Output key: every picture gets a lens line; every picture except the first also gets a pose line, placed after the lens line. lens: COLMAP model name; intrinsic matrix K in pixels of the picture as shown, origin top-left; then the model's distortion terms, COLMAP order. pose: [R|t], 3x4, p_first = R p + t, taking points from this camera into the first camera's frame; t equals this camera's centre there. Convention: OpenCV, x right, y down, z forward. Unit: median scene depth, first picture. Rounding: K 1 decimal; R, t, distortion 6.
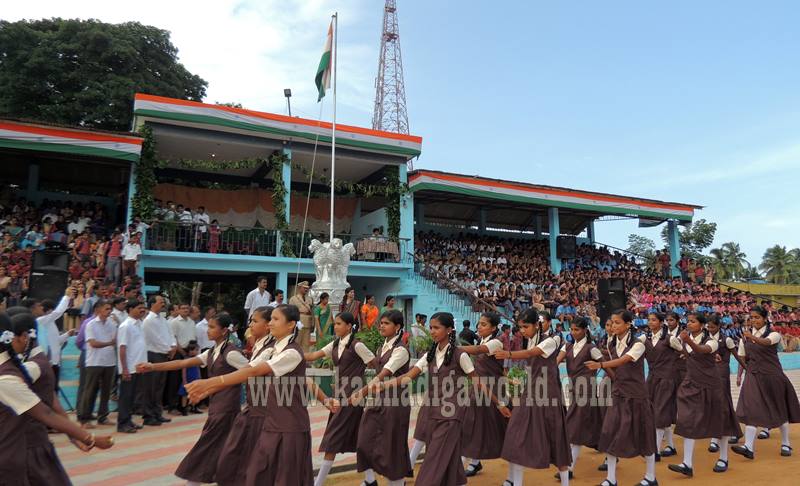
lens RADIAL K [[566.1, 0, 400.9], [0, 566.1, 228.3], [0, 0, 1]] dist [-0.036044, 0.001358]
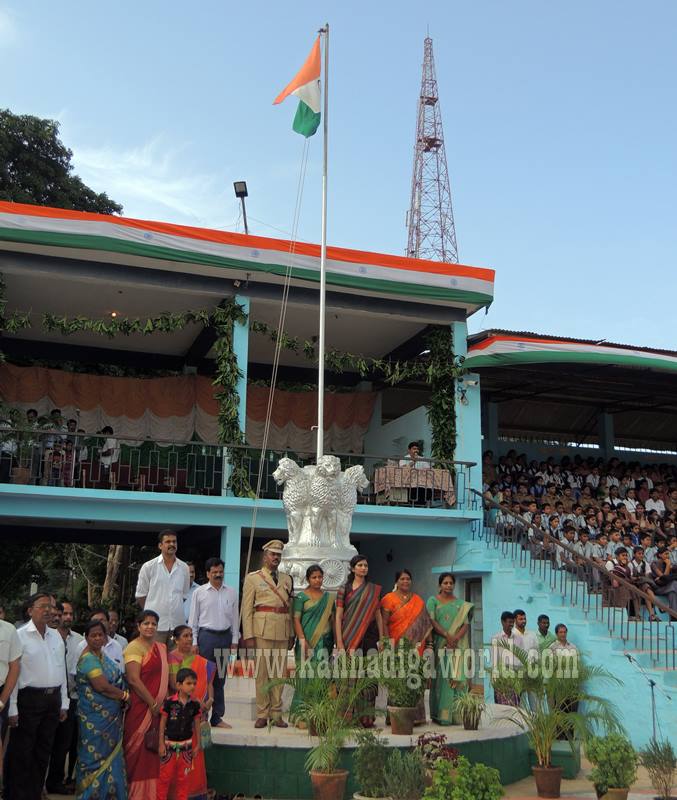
lens RADIAL K [[921.0, 0, 332.2], [0, 921.0, 409.2], [0, 0, 1]] dist [-0.062394, 0.000000]
pose [[0.991660, -0.013853, -0.128131, -0.004956], [0.006771, 0.998433, -0.055541, 0.014683], [0.128700, 0.054211, 0.990201, 0.134883]]
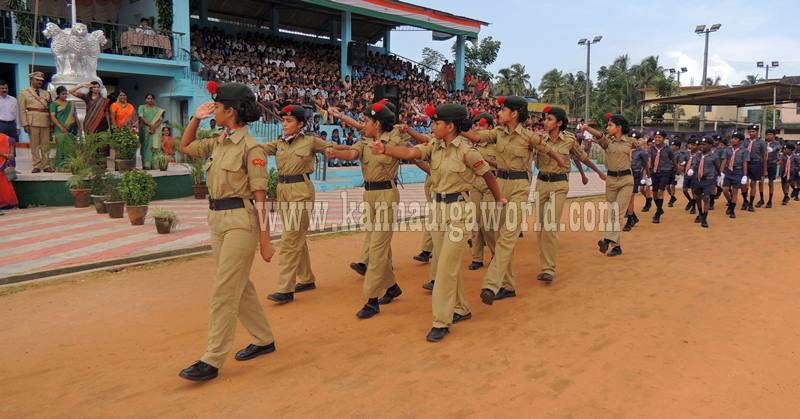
lens RADIAL K [[563.7, 0, 400.7], [0, 563.7, 202.3], [0, 0, 1]] dist [-0.033779, 0.005664]
pose [[0.944816, -0.023209, 0.326779, 0.041458], [-0.070786, 0.959461, 0.272807, 0.009225], [-0.319863, -0.280884, 0.904871, 0.013581]]
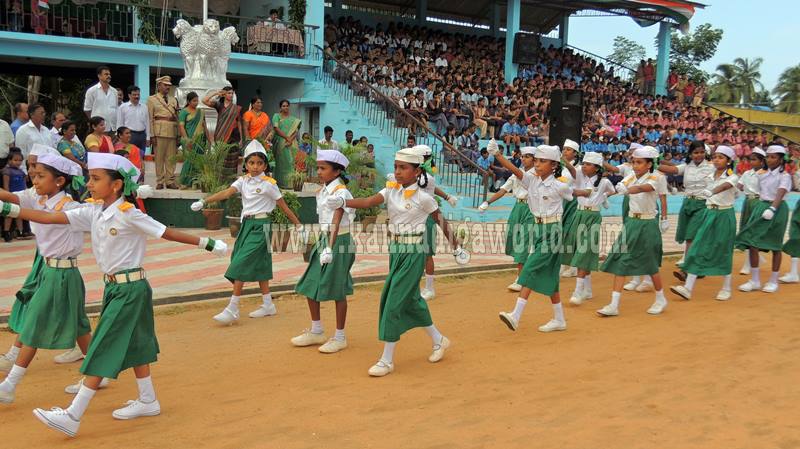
lens RADIAL K [[742.9, 0, 404.7], [0, 742.9, 247.6], [0, 0, 1]] dist [-0.045210, 0.000000]
pose [[0.993184, 0.017063, 0.115298, 0.020303], [-0.050627, 0.954187, 0.294896, 0.003631], [-0.104984, -0.298724, 0.948548, -0.016527]]
